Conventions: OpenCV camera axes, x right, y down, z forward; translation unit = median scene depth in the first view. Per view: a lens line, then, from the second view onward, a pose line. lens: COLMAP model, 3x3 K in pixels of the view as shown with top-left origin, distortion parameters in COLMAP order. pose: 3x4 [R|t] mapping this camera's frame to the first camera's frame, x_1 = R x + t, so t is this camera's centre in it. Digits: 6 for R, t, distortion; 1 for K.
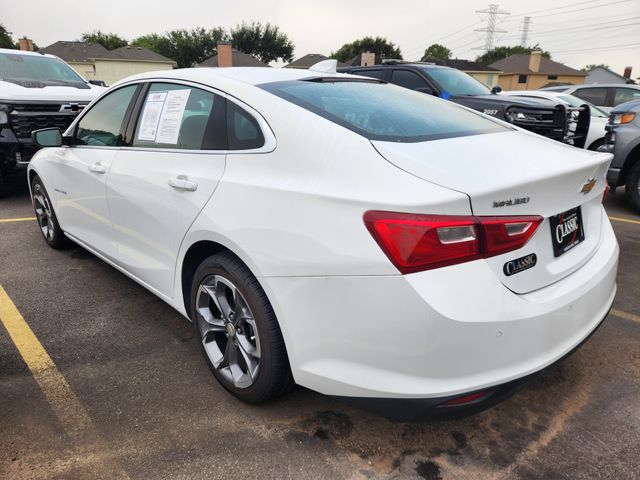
lens RADIAL K [[440.6, 0, 316.0], [0, 440.6, 246.3], [0, 0, 1]] dist [0.044162, -0.016565]
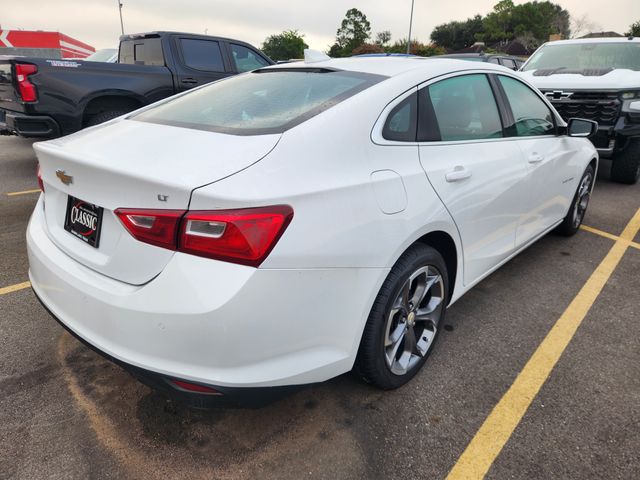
lens RADIAL K [[440.6, 0, 317.7], [0, 440.6, 237.6], [0, 0, 1]] dist [0.044162, -0.016565]
pose [[0.033310, 0.332193, -0.942623, 1.501425], [-0.323684, 0.895900, 0.304289, -0.466362], [0.945579, 0.294977, 0.137368, 1.337528]]
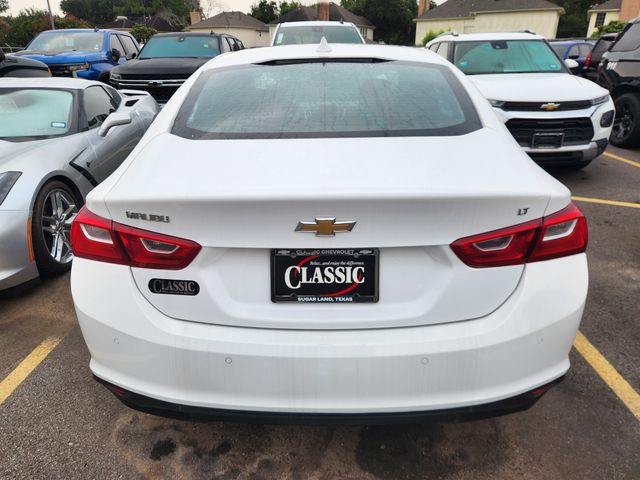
lens RADIAL K [[440.6, 0, 320.7], [0, 440.6, 243.9], [0, 0, 1]] dist [0.044162, -0.016565]
pose [[0.695399, 0.268202, -0.666700, 1.014621], [-0.208926, 0.963125, 0.169529, -0.212664], [0.687583, 0.021401, 0.725790, 0.437348]]
